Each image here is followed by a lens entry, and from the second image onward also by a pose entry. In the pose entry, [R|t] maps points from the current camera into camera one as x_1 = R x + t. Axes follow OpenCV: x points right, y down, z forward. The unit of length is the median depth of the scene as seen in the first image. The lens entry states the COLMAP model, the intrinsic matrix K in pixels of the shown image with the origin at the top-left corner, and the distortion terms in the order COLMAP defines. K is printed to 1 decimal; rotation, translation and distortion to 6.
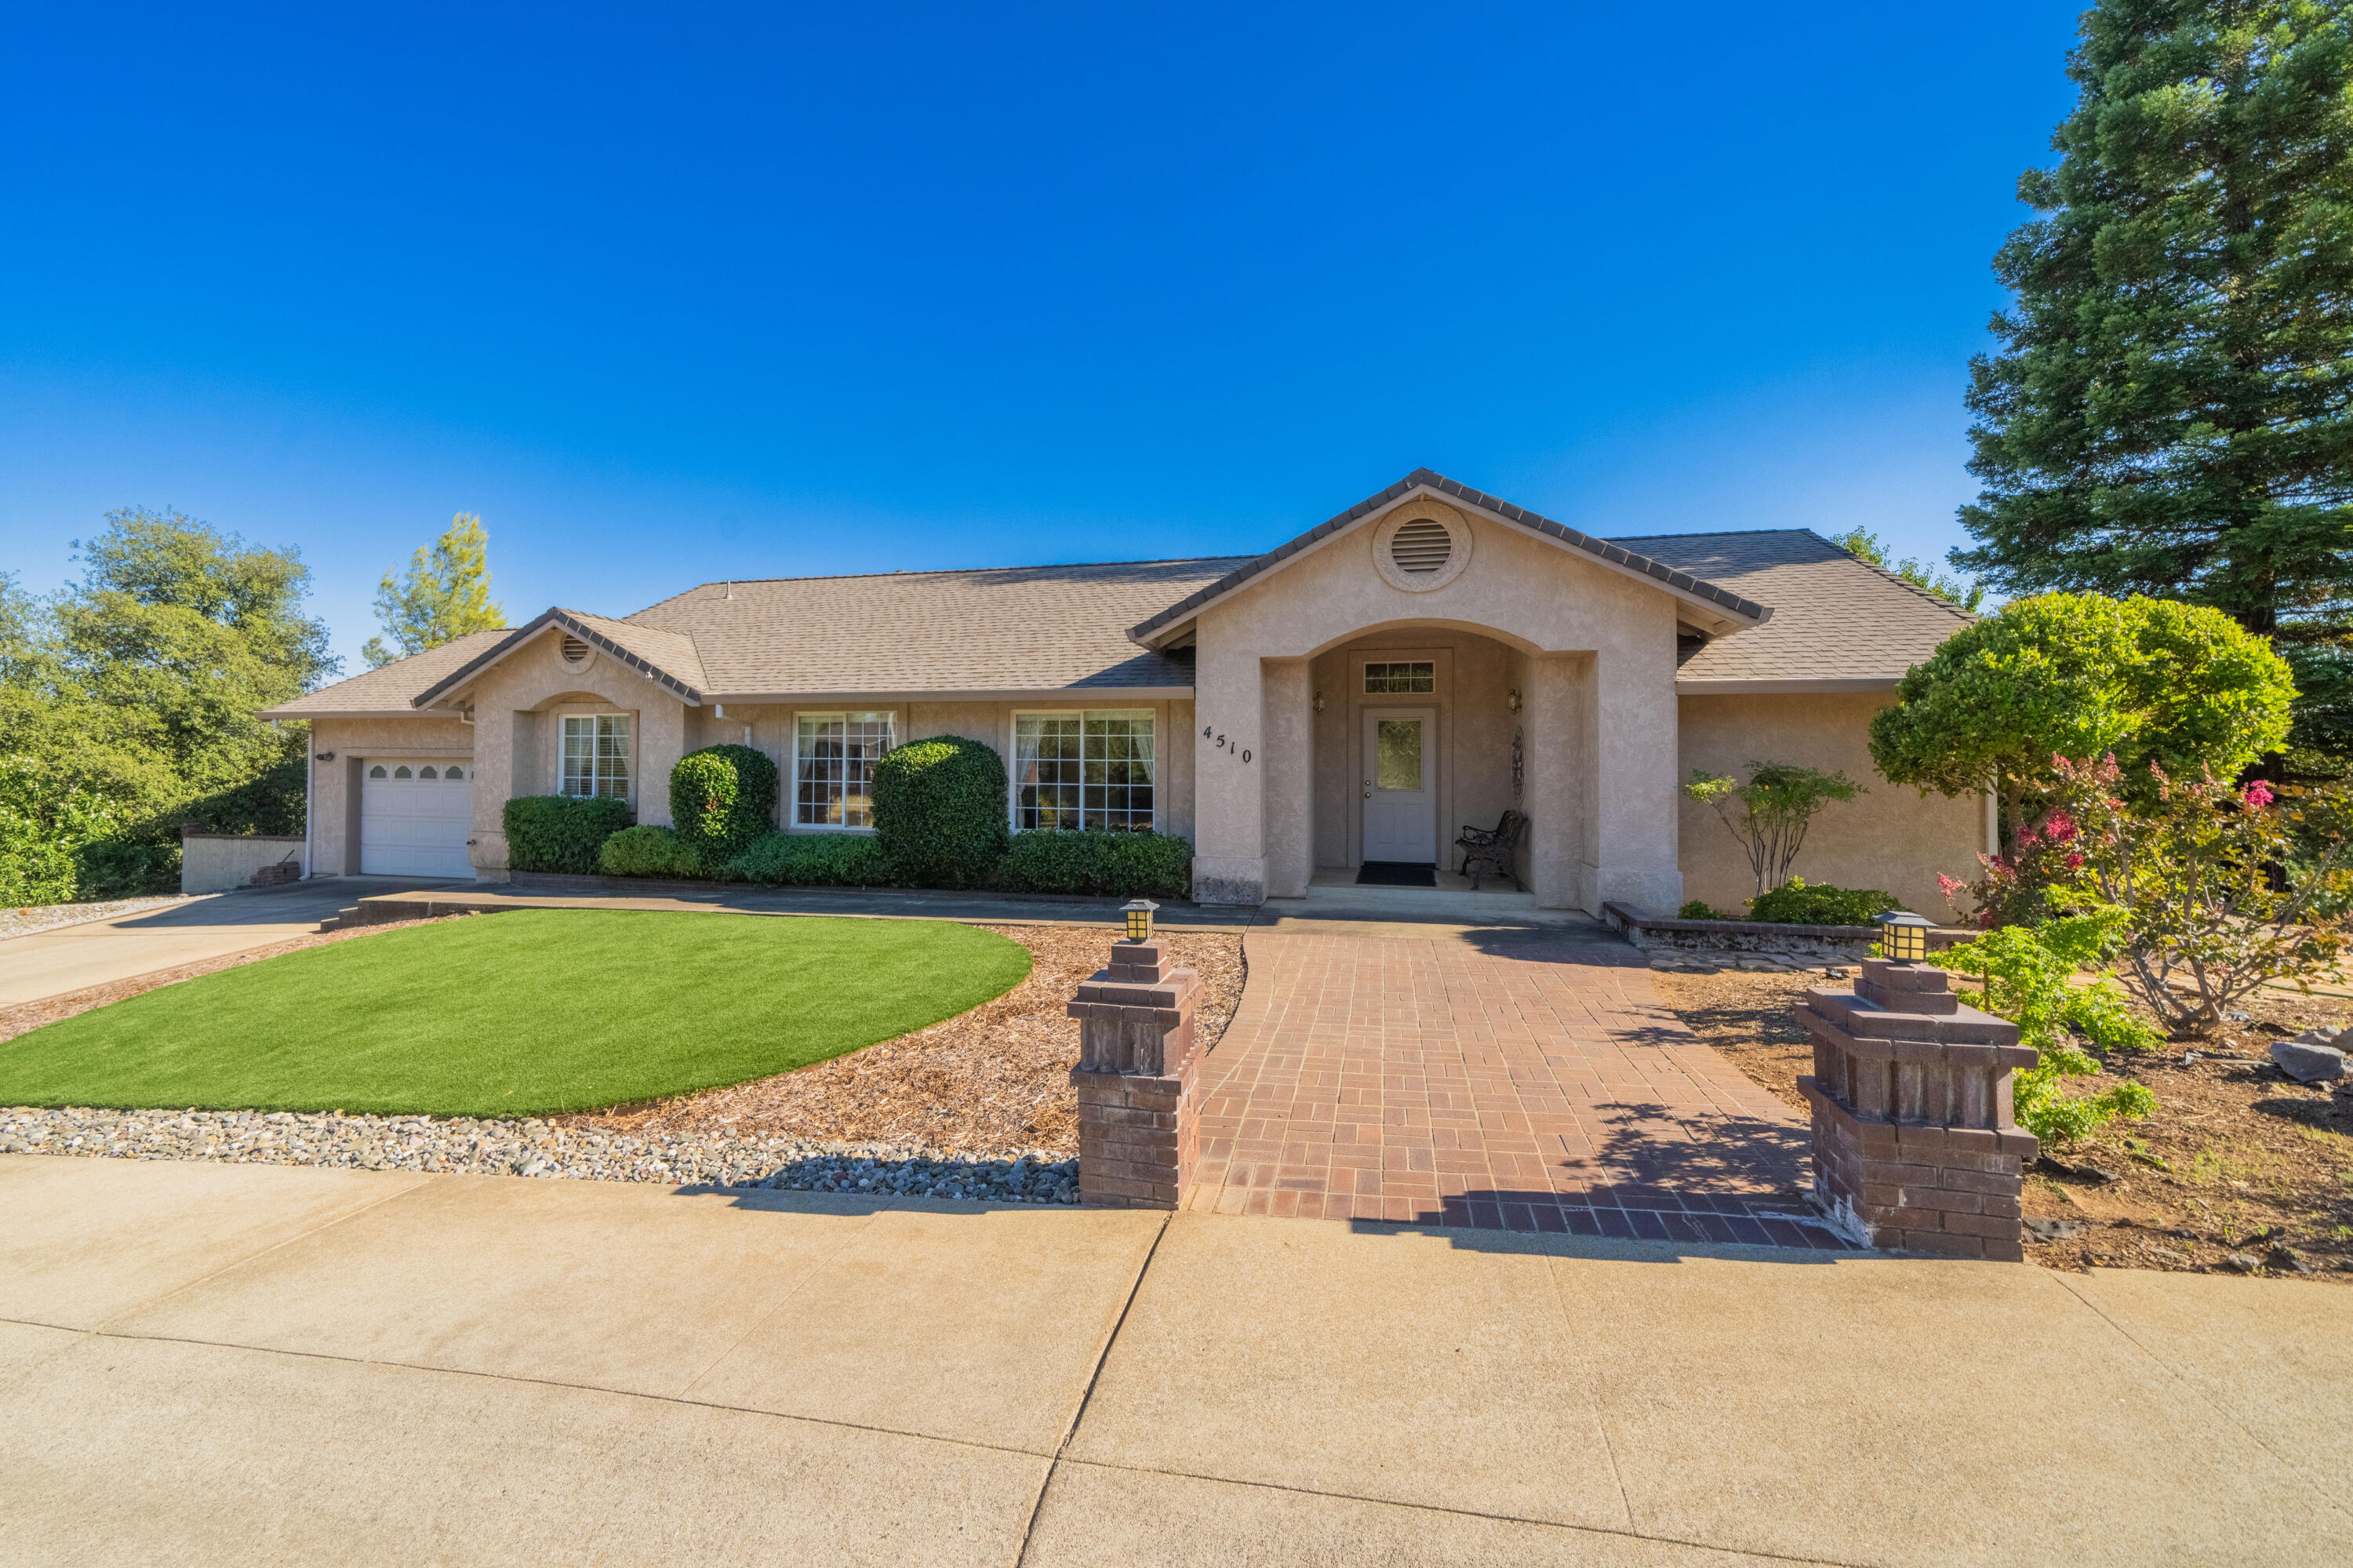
lens RADIAL K [[943.8, 0, 1130.4], [0, 943.8, 746.7], [0, 0, 1]] dist [-0.005028, 0.000513]
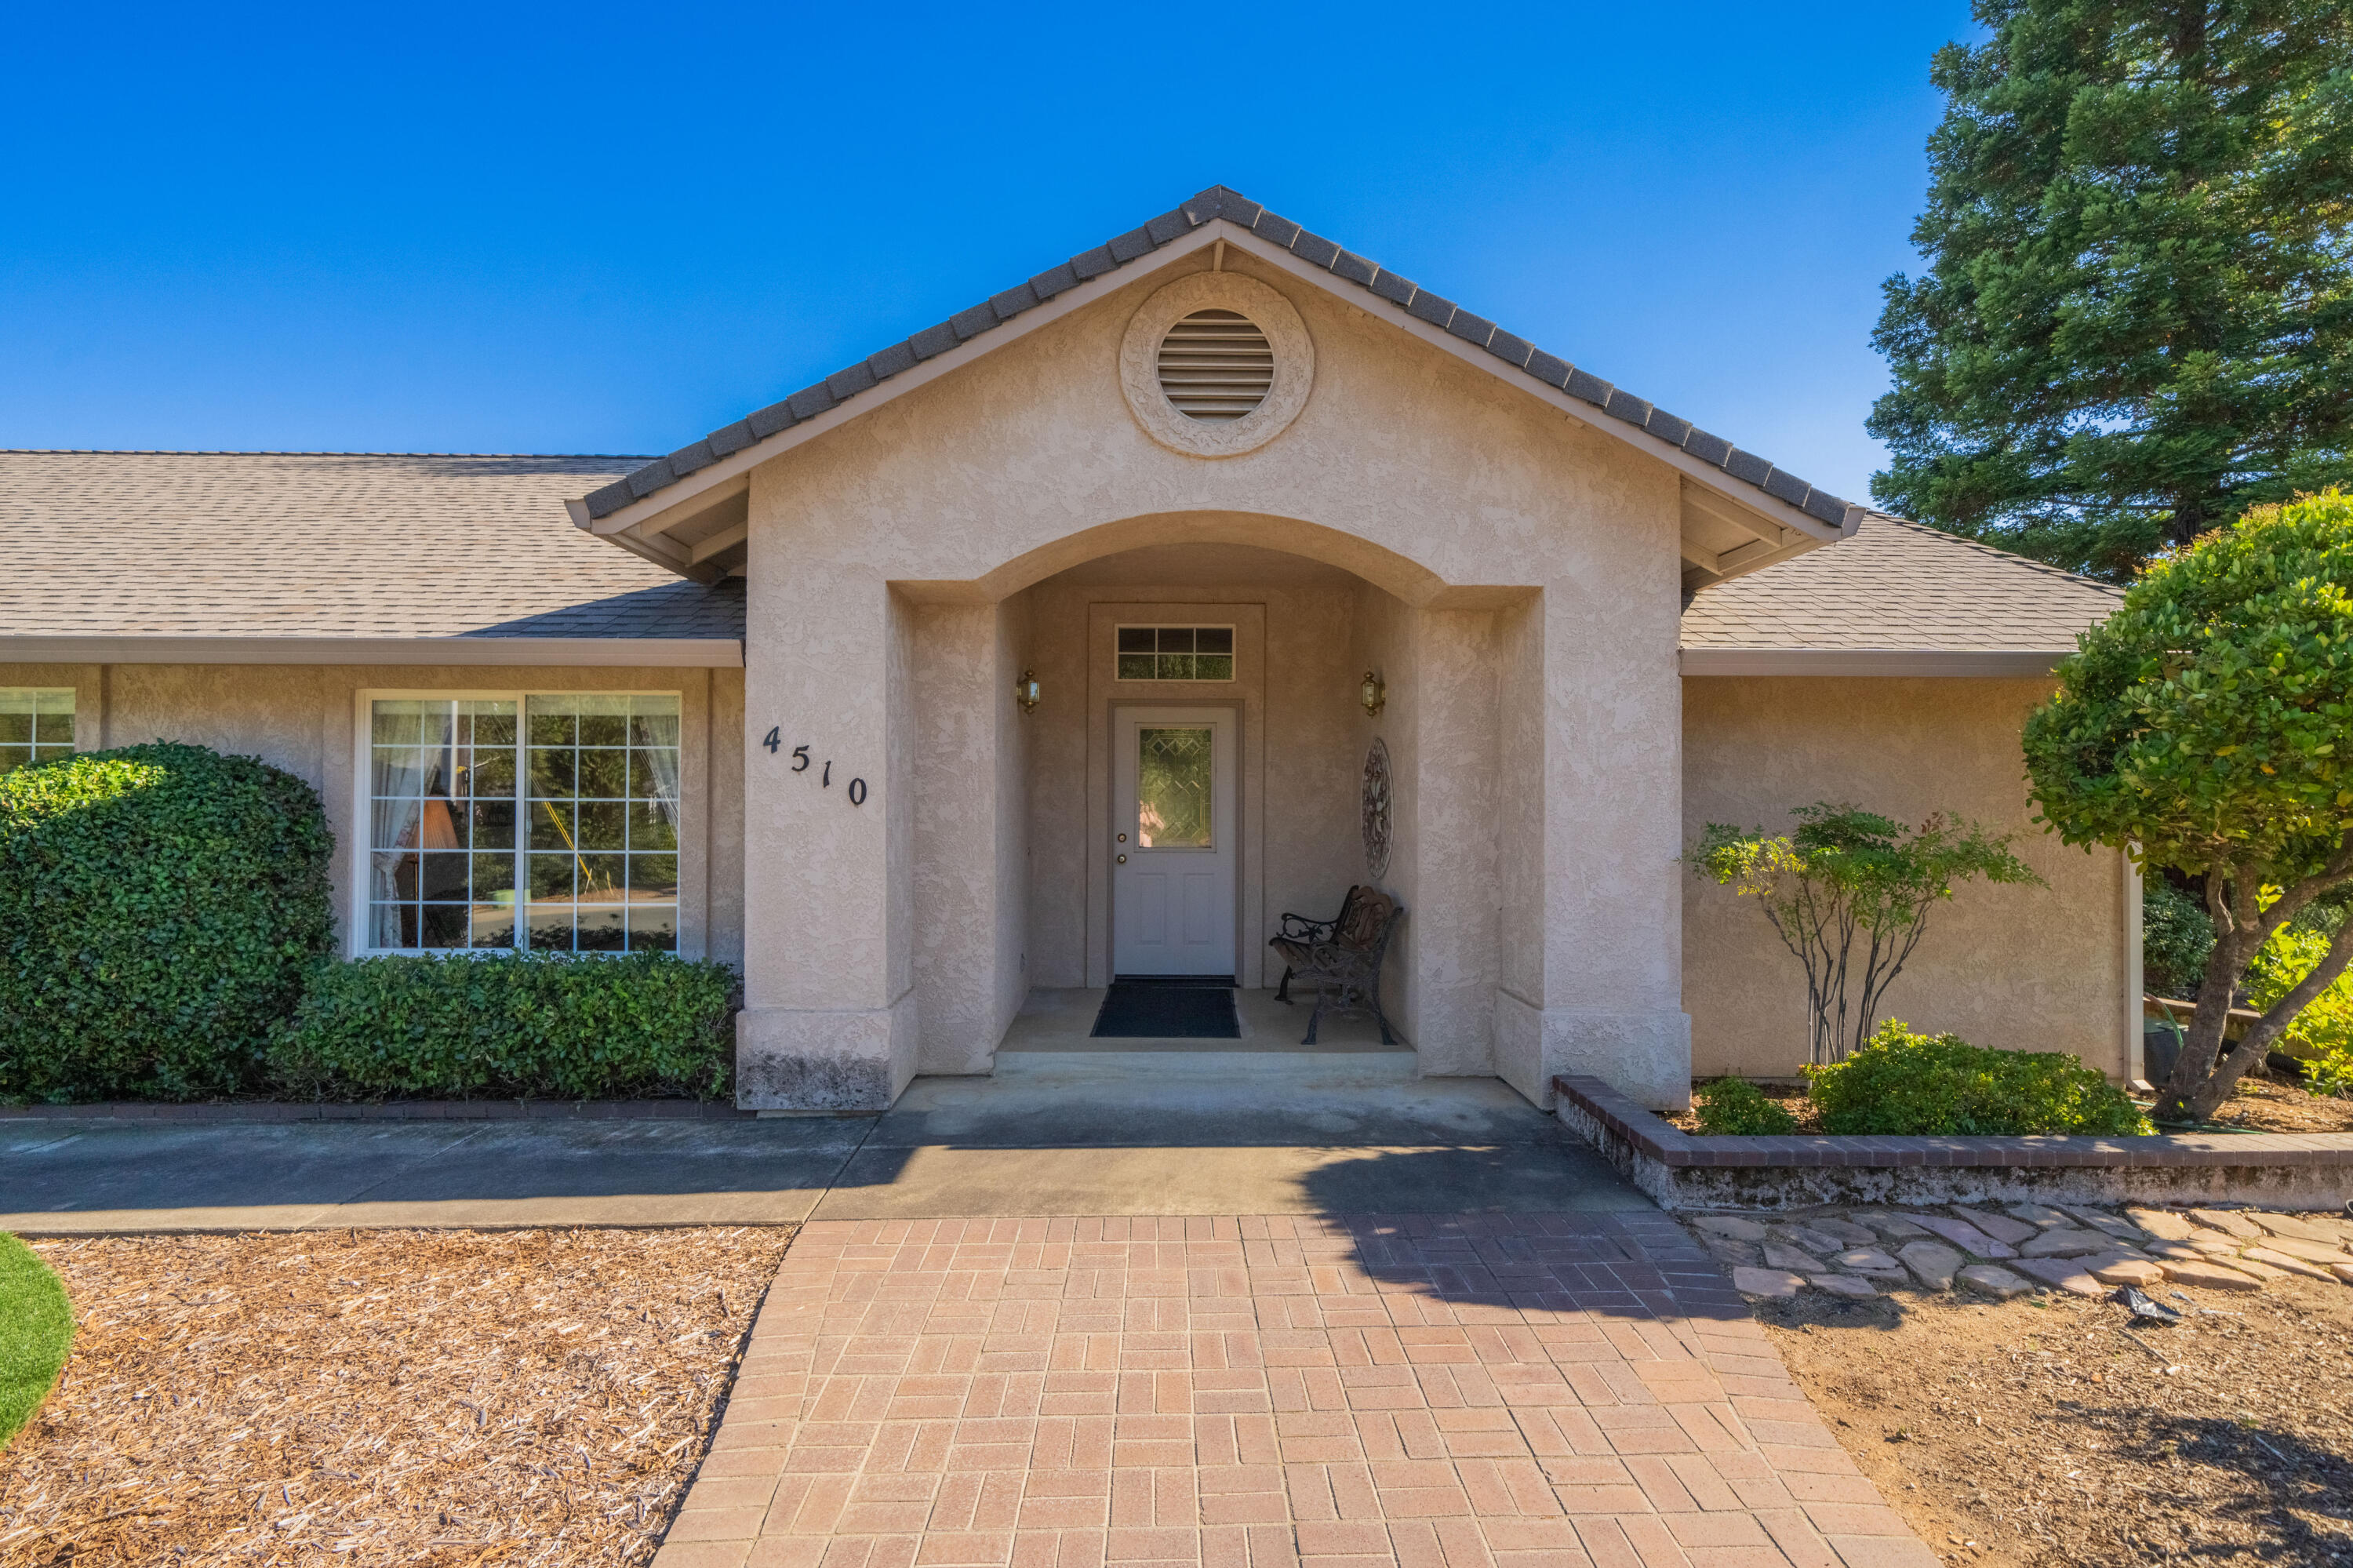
lens RADIAL K [[1094.1, 0, 1169.3], [0, 1094.1, 785.9], [0, 0, 1]] dist [0.002468, 0.000404]
pose [[0.965090, 0.001163, 0.261916, 0.132638], [-0.003545, 0.999957, 0.008622, 0.001942], [-0.261895, -0.009249, 0.965052, 0.443552]]
